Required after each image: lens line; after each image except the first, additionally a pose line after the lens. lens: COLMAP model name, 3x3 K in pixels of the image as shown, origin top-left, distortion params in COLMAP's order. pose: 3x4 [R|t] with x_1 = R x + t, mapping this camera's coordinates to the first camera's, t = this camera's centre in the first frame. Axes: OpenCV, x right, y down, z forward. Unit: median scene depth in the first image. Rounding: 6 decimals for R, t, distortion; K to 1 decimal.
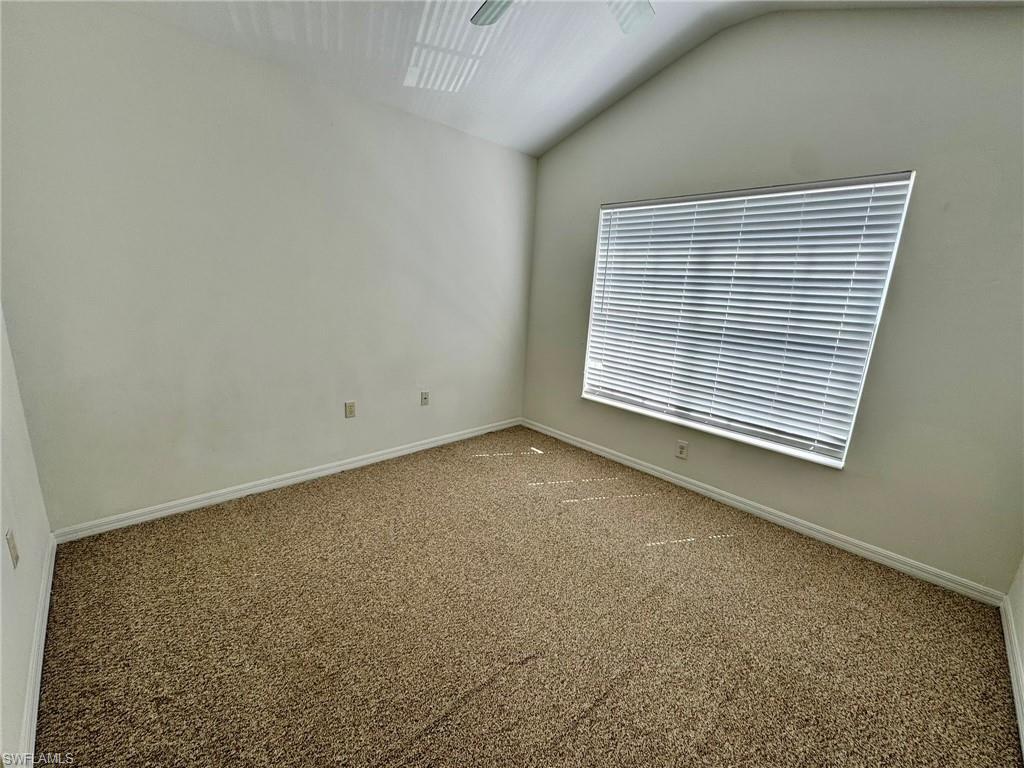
lens RADIAL K [[422.7, 0, 520.5], [0, 422.7, 381.7], [0, 0, 1]] dist [-0.011144, 0.000328]
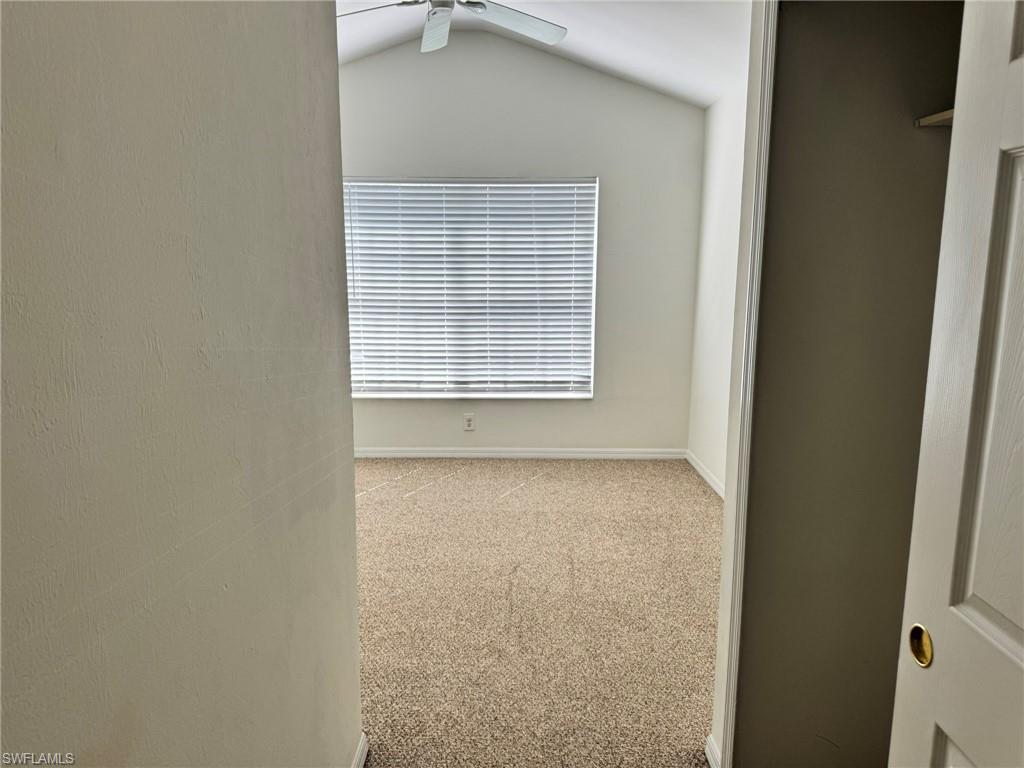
lens RADIAL K [[729.8, 0, 505.5], [0, 729.8, 389.4], [0, 0, 1]] dist [0.044252, -0.045477]
pose [[0.688267, -0.183183, 0.701949, -0.918326], [0.196154, 0.978545, 0.063034, -0.013644], [-0.698436, 0.094305, 0.709432, -0.383112]]
